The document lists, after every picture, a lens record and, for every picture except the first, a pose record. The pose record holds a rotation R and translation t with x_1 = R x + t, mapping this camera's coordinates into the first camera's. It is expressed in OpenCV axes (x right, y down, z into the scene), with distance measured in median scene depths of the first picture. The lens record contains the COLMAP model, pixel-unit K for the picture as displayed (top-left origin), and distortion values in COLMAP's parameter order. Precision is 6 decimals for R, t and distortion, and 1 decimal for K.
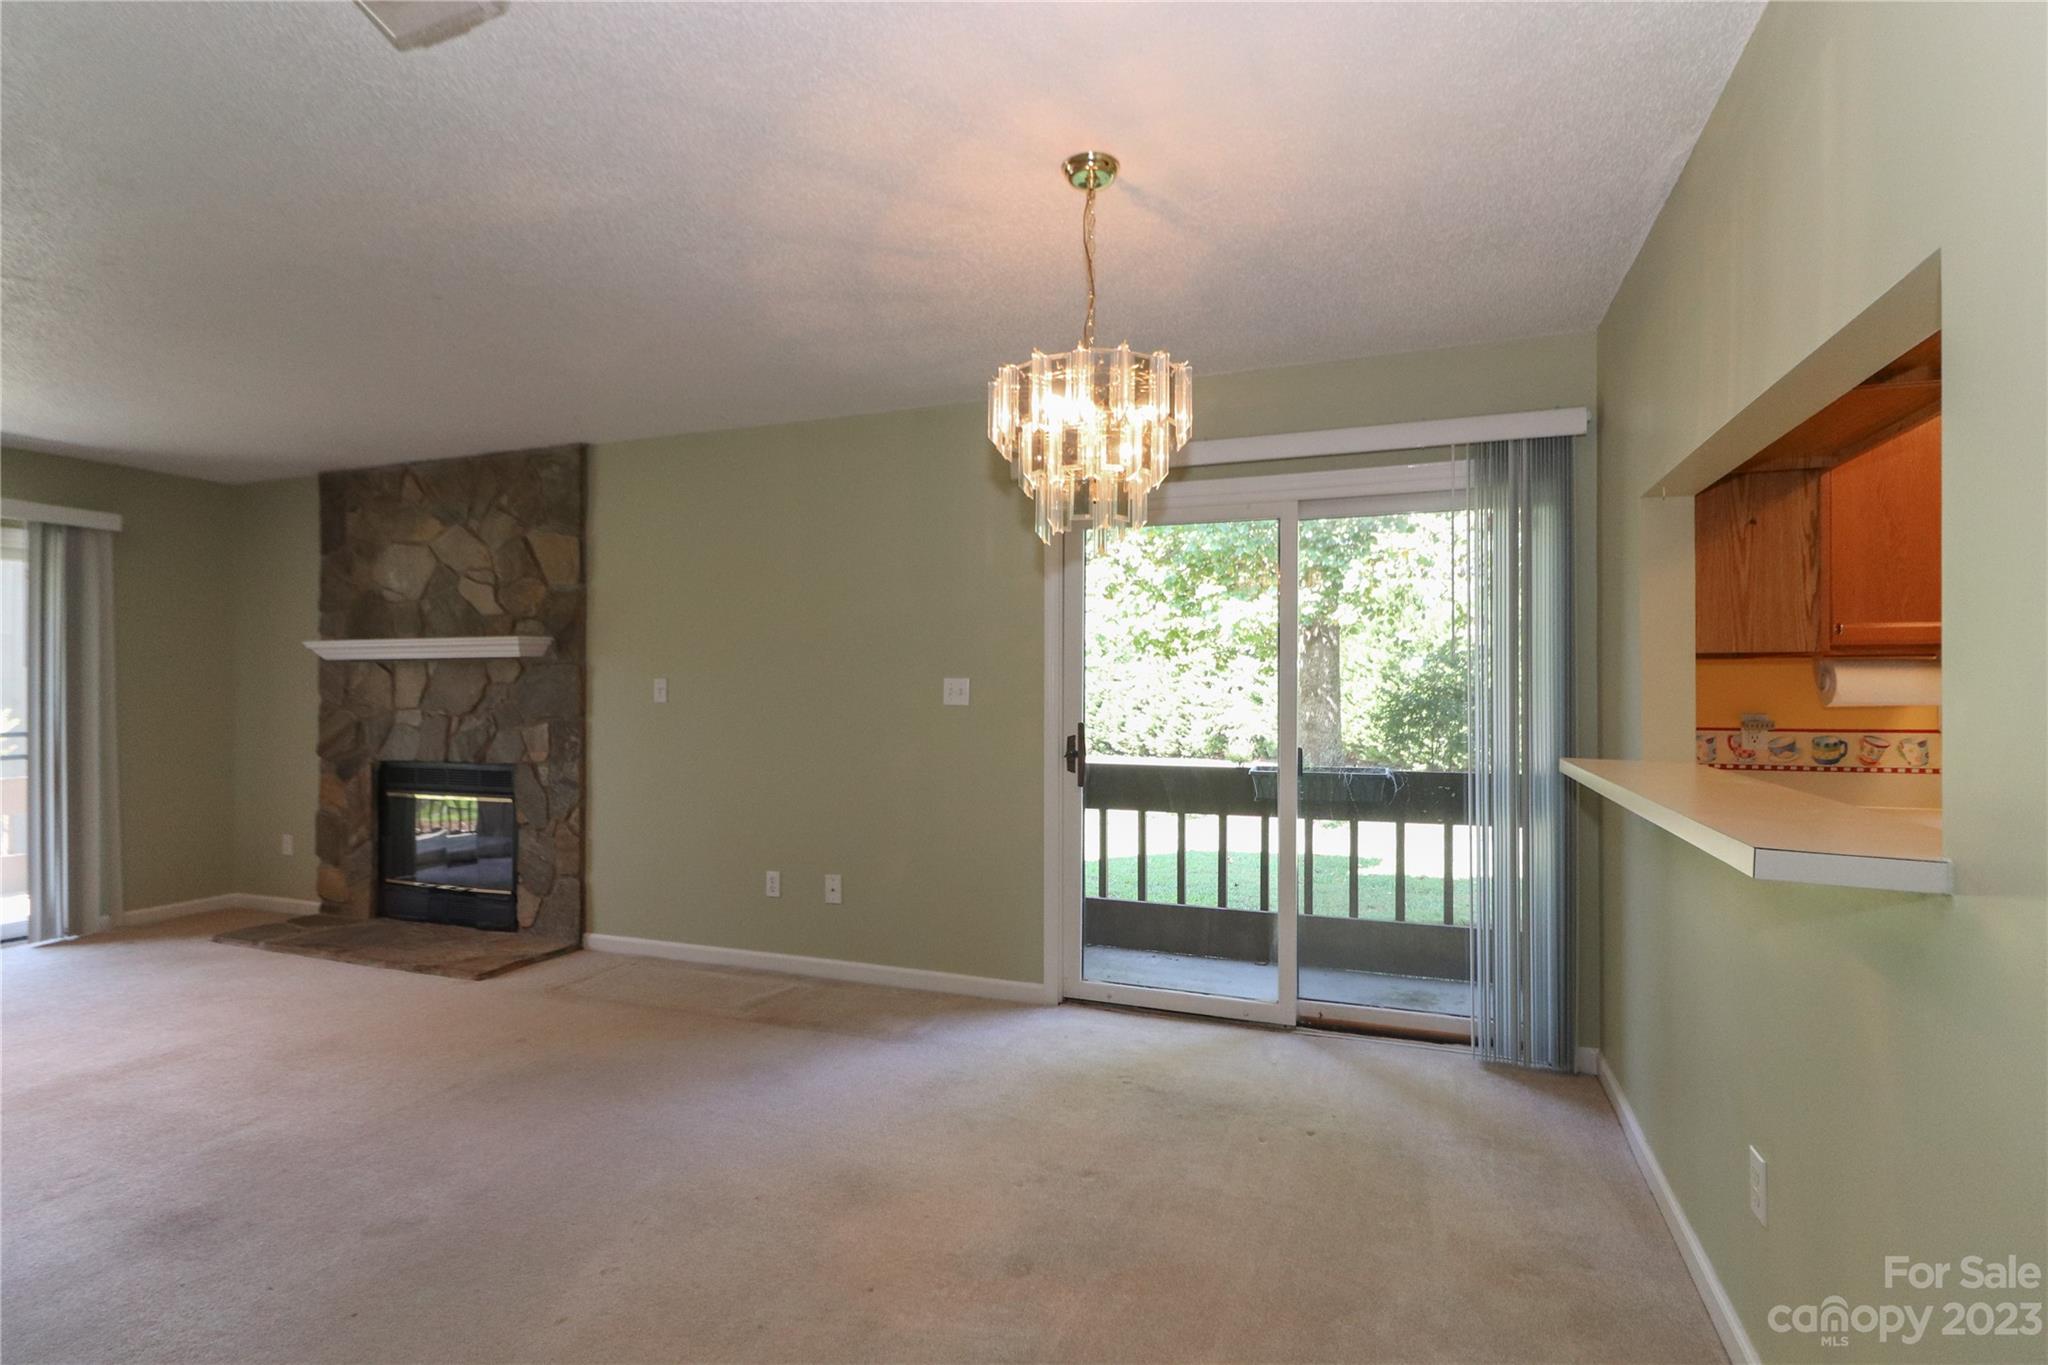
lens RADIAL K [[960.3, 0, 1050.3], [0, 960.3, 691.0], [0, 0, 1]] dist [-0.000033, -0.009690]
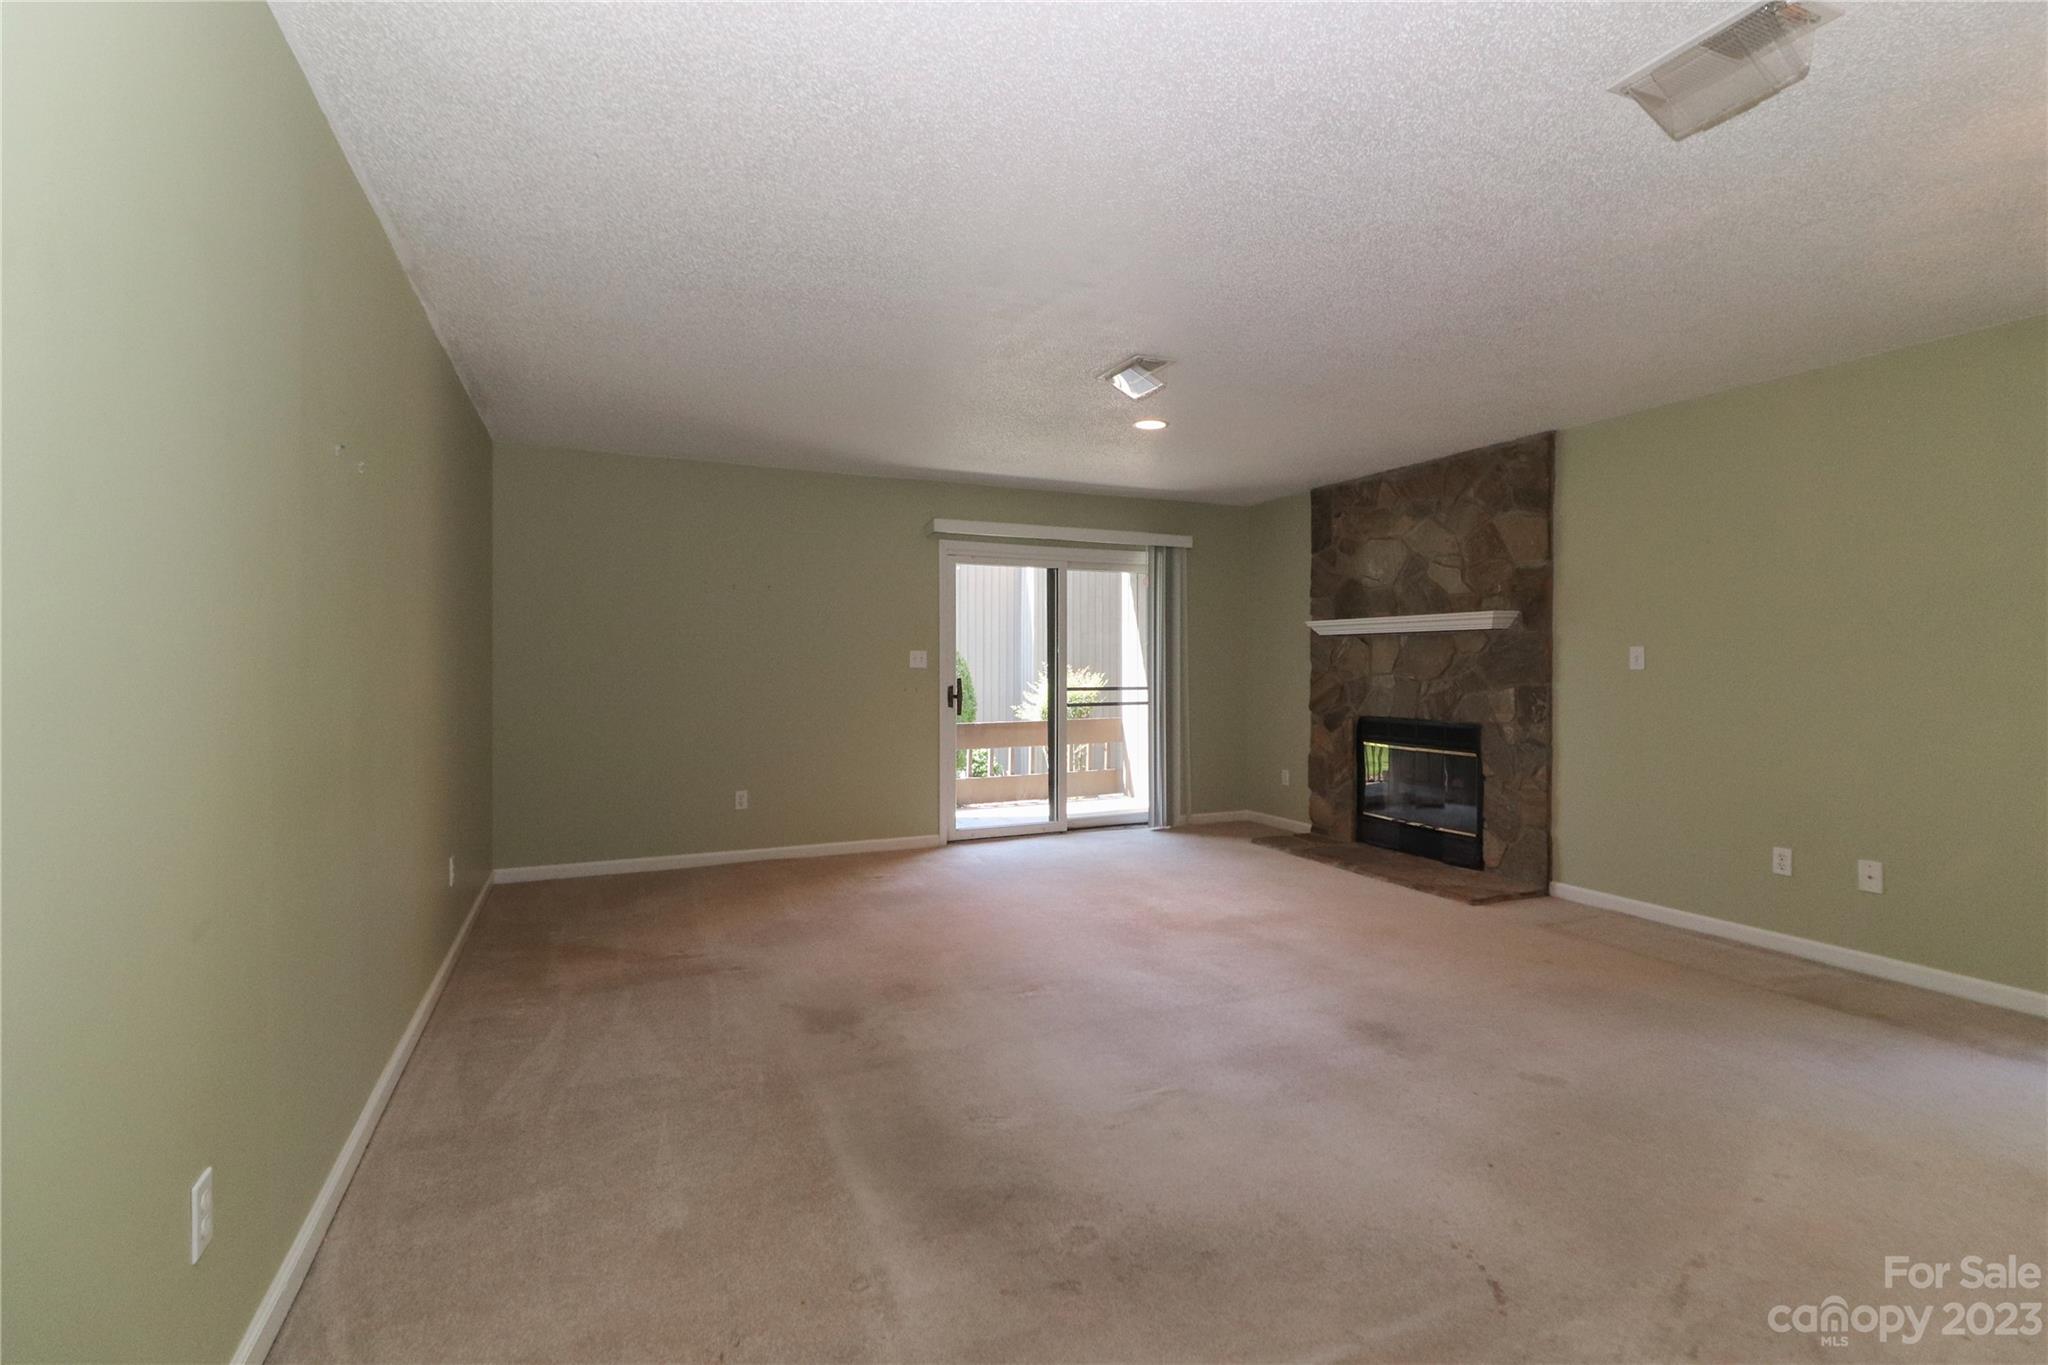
lens RADIAL K [[946.8, 0, 1037.5], [0, 946.8, 671.2], [0, 0, 1]] dist [0.020690, -0.016349]
pose [[0.708089, 0.007575, -0.706083, -0.133433], [-0.003976, 0.999969, 0.006741, 0.008748], [0.706112, -0.001966, 0.708097, -0.171976]]
